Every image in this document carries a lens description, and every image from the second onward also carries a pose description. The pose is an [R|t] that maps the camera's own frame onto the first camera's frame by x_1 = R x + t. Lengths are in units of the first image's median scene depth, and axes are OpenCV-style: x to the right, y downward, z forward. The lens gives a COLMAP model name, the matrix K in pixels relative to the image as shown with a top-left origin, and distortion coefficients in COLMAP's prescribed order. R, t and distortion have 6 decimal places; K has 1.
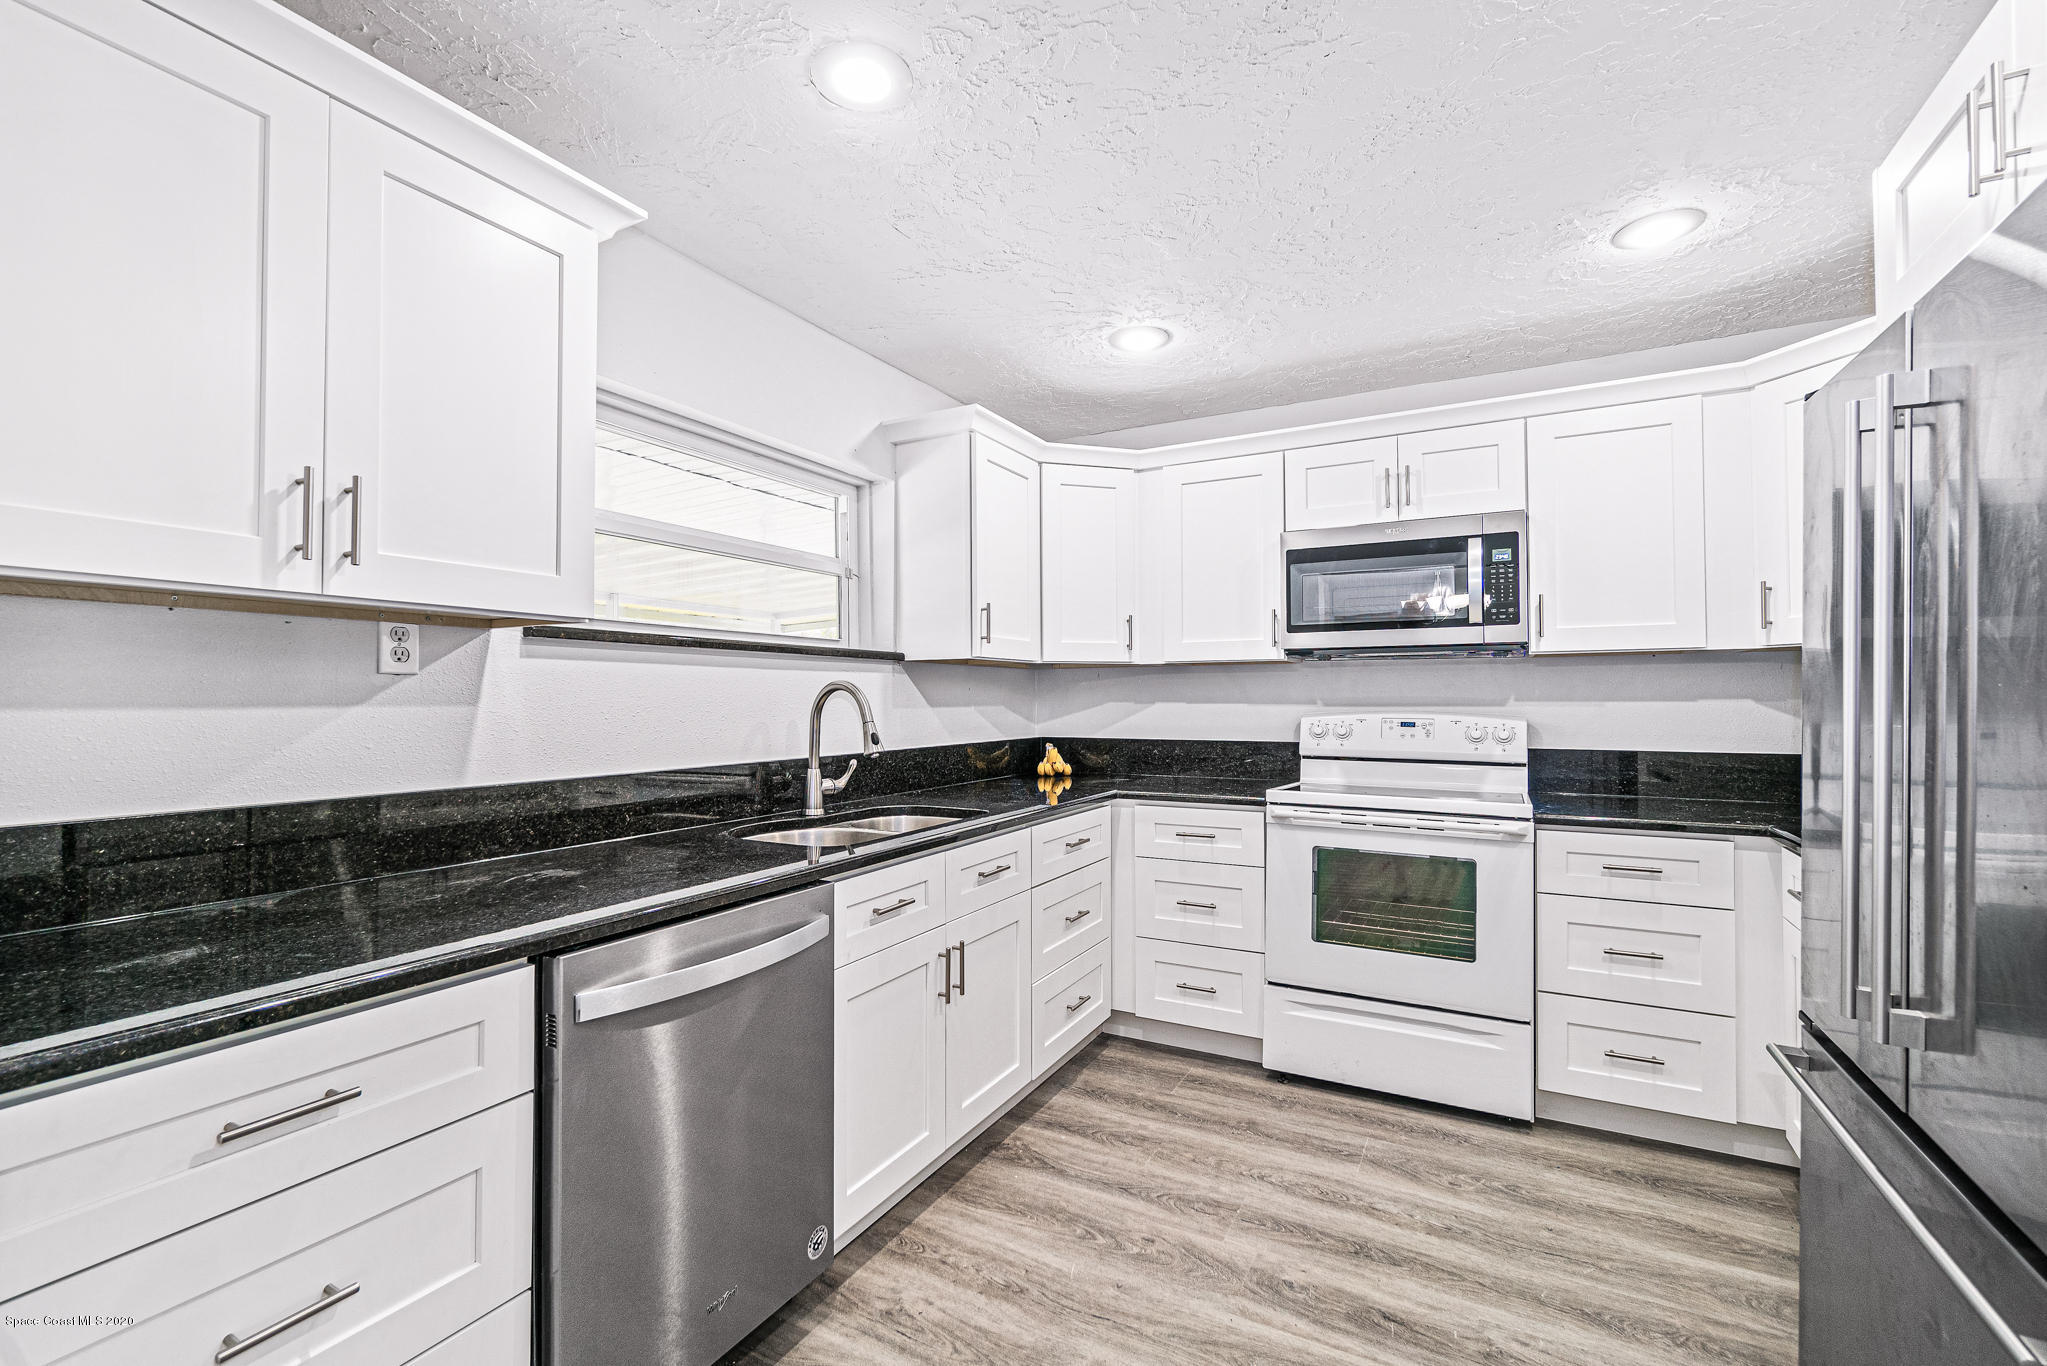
lens RADIAL K [[896.9, 0, 1015.3], [0, 896.9, 686.9], [0, 0, 1]] dist [-0.000259, 0.000251]
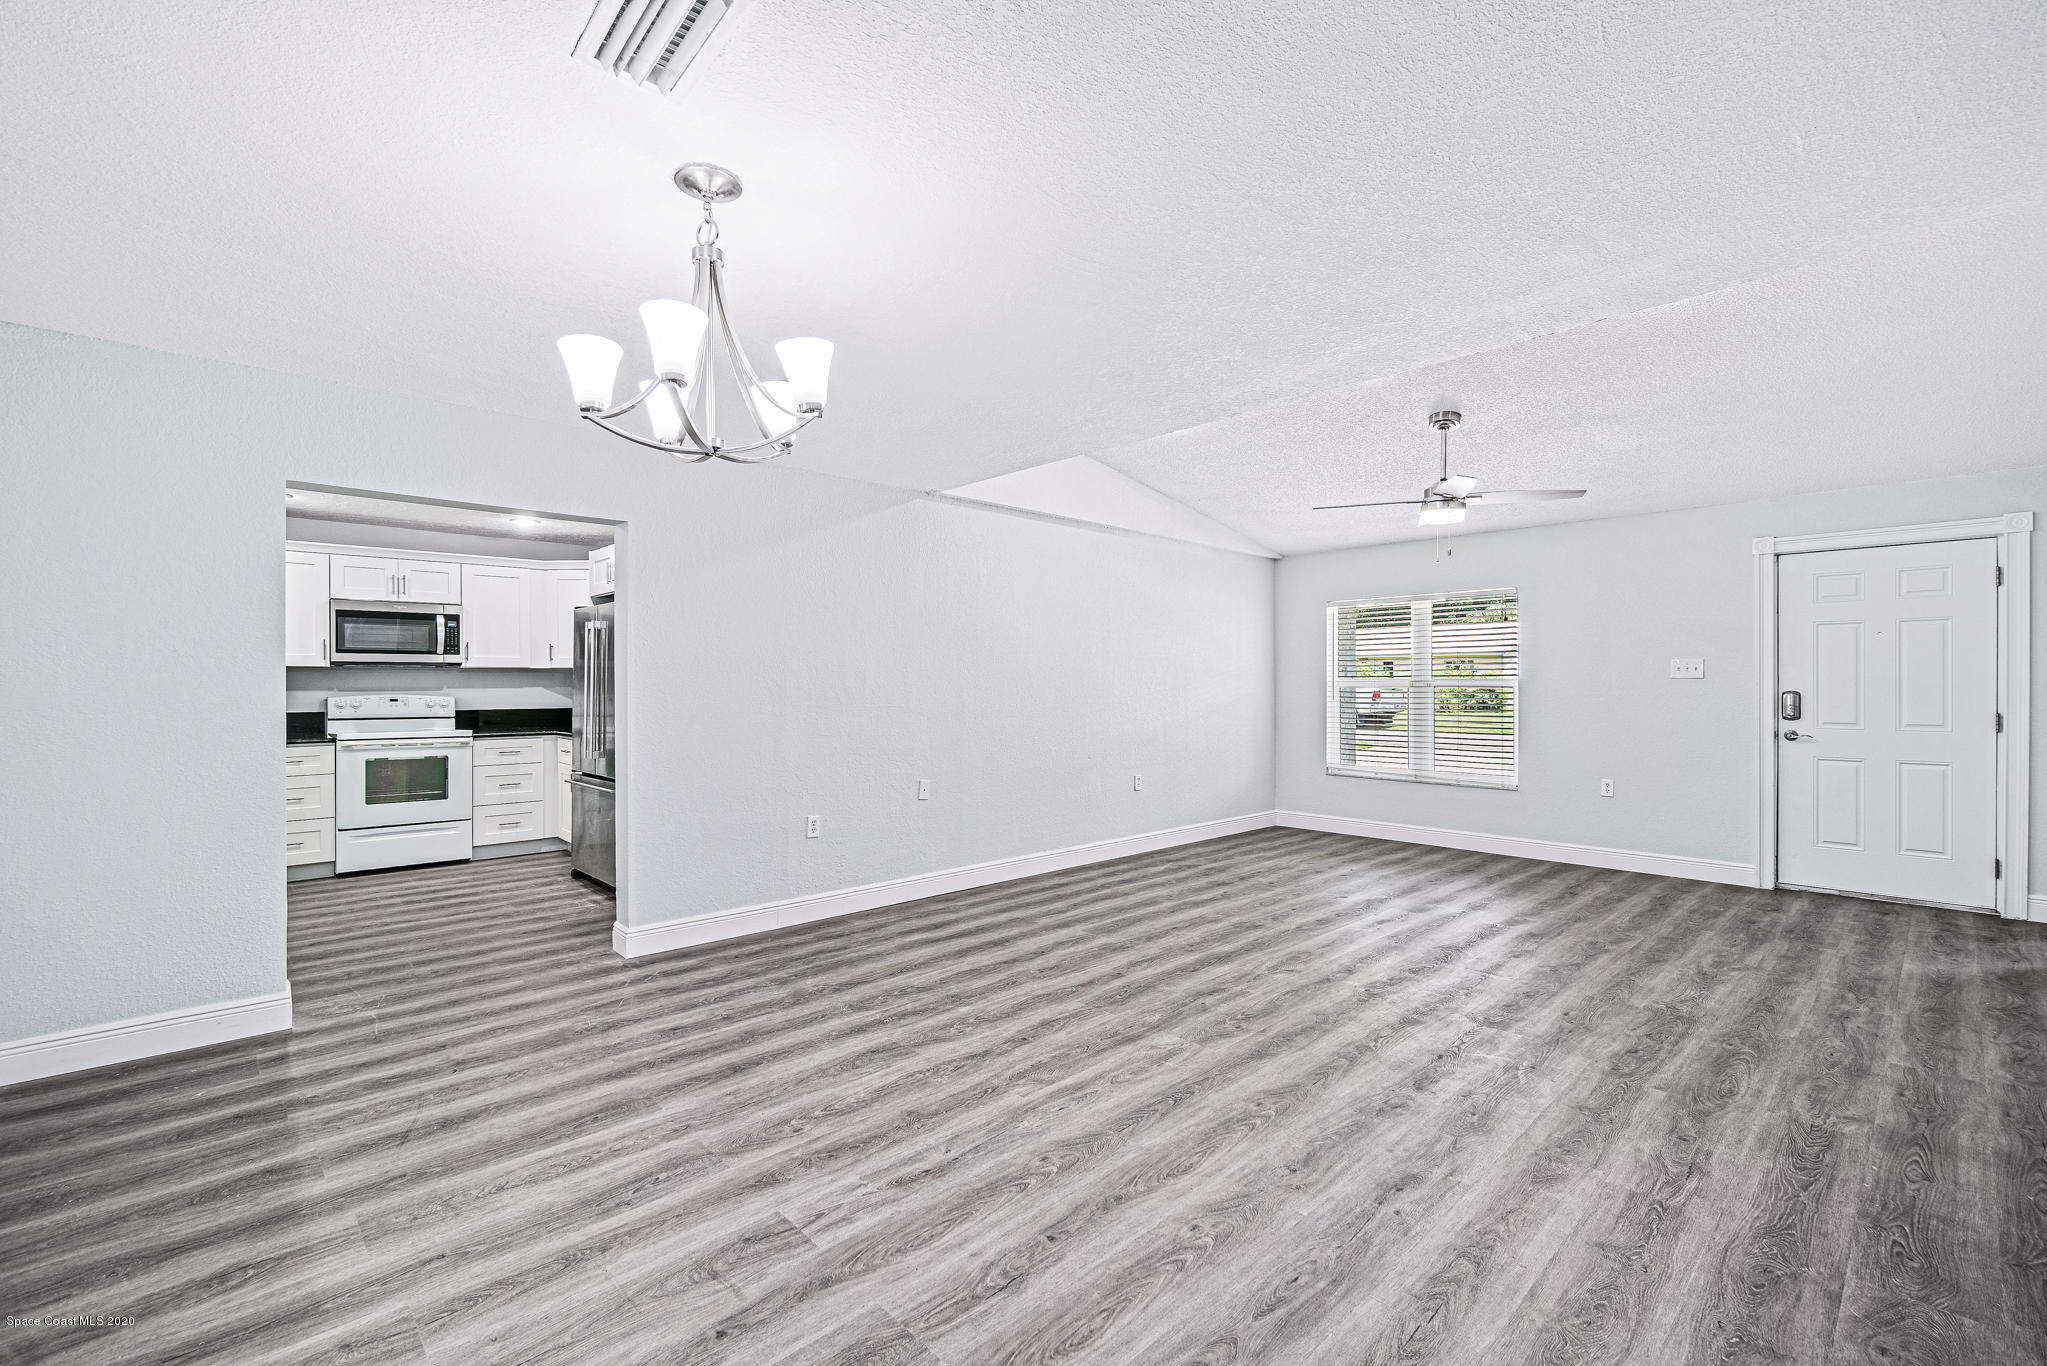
lens RADIAL K [[889.0, 0, 1015.5], [0, 889.0, 685.9], [0, 0, 1]] dist [-0.002857, -0.000176]
pose [[0.324645, -0.001399, 0.945835, -1.176167], [-0.011094, 0.999924, 0.005287, -0.018875], [-0.945771, -0.012210, 0.324605, -1.133792]]
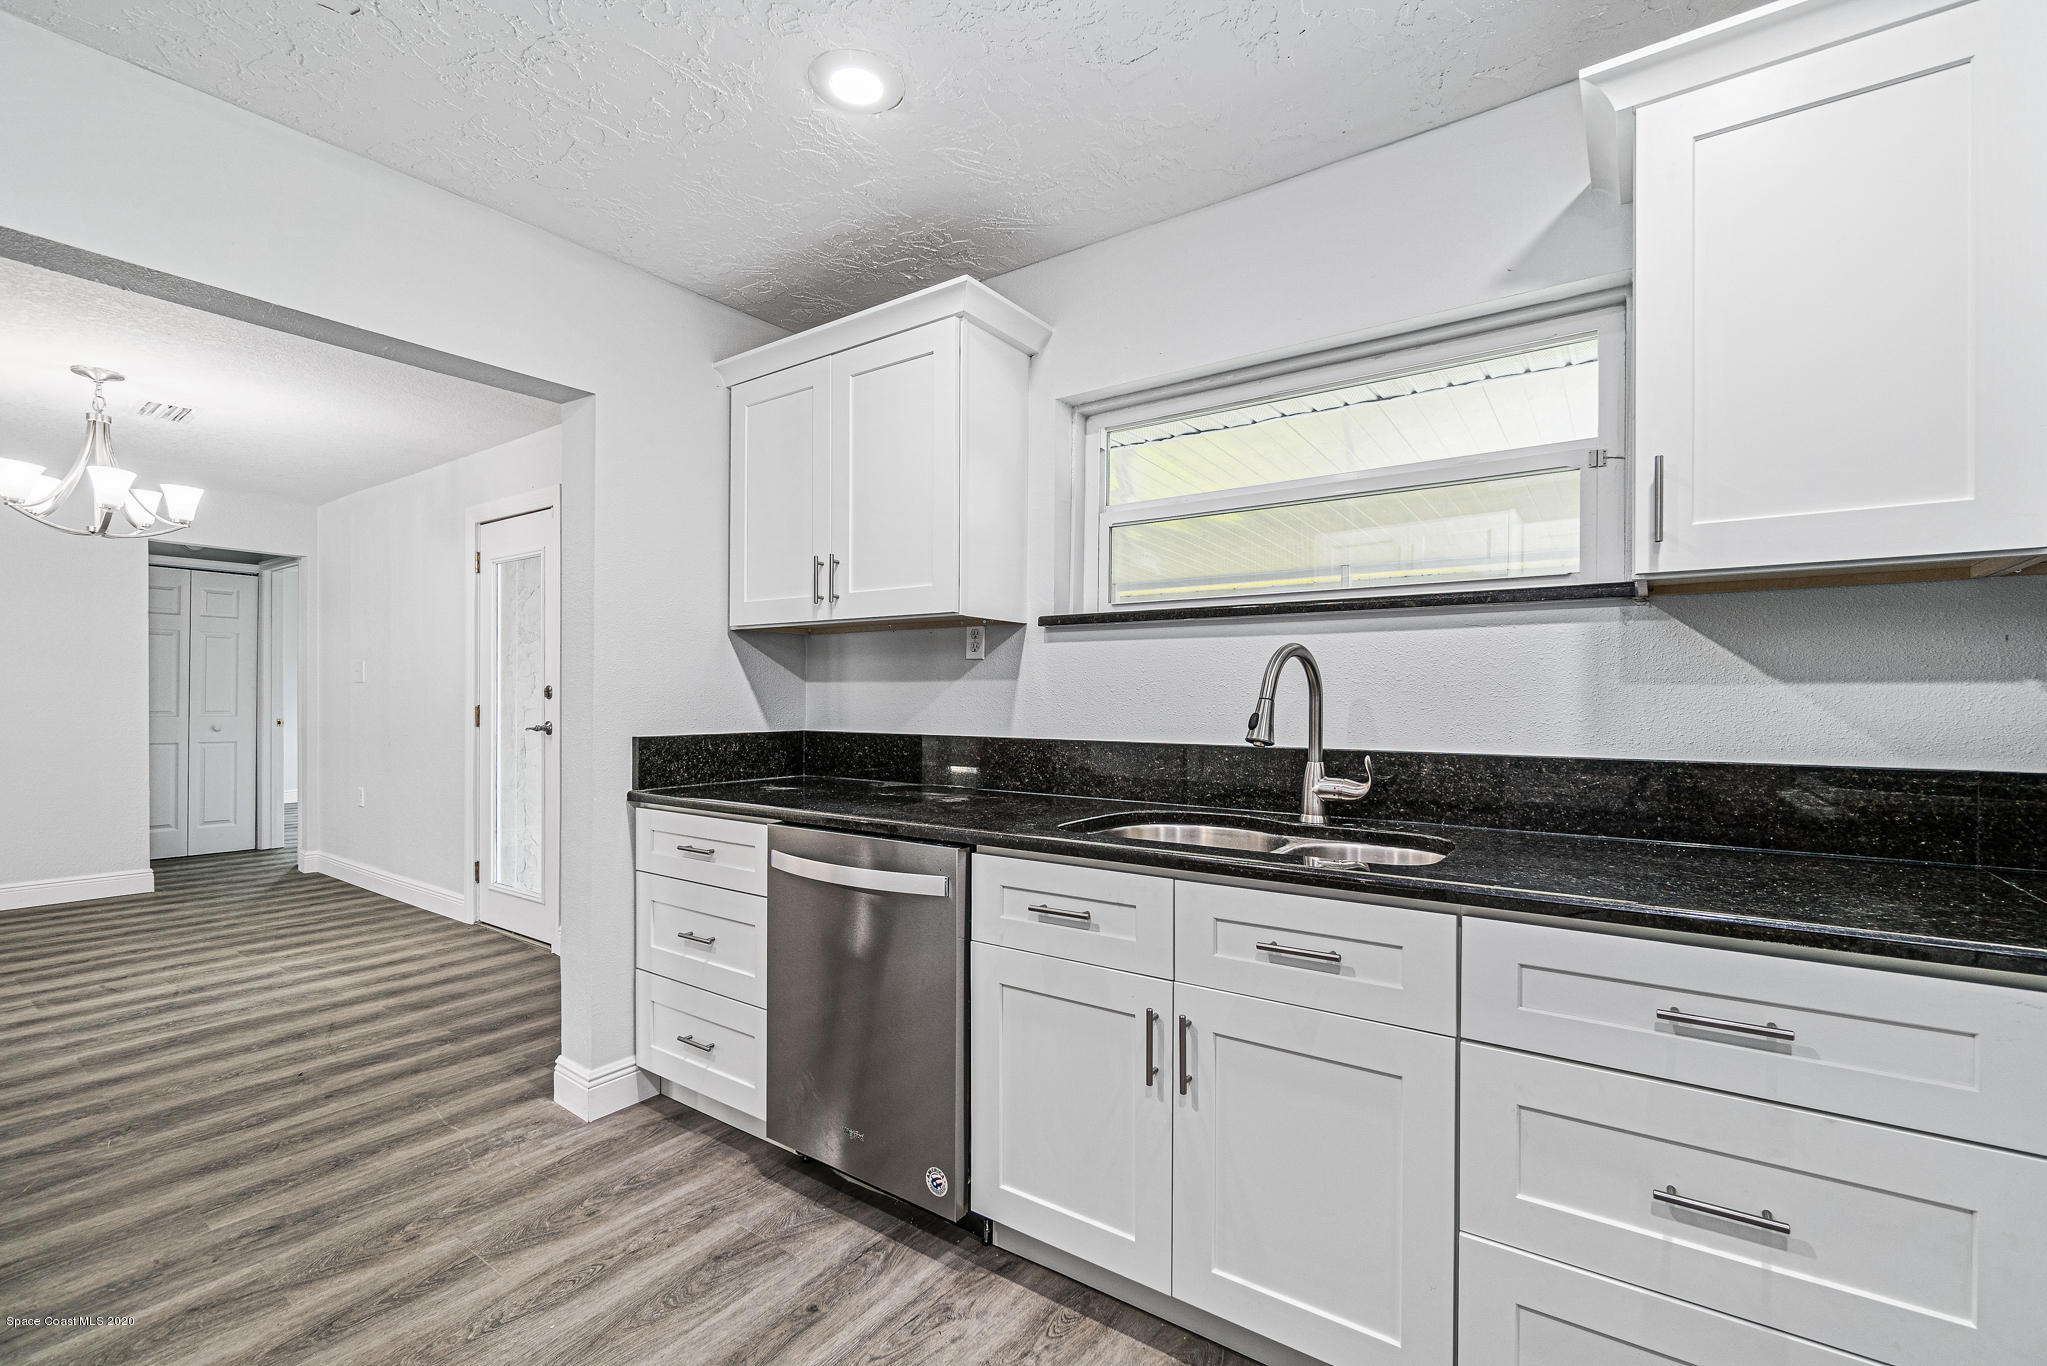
lens RADIAL K [[889.0, 0, 1015.5], [0, 889.0, 685.9], [0, 0, 1]] dist [-0.002857, -0.000176]
pose [[-0.124927, -0.004769, -0.992155, 0.511829], [0.012614, 0.999900, -0.006395, 0.025785], [0.992086, -0.013314, -0.124854, 0.774929]]
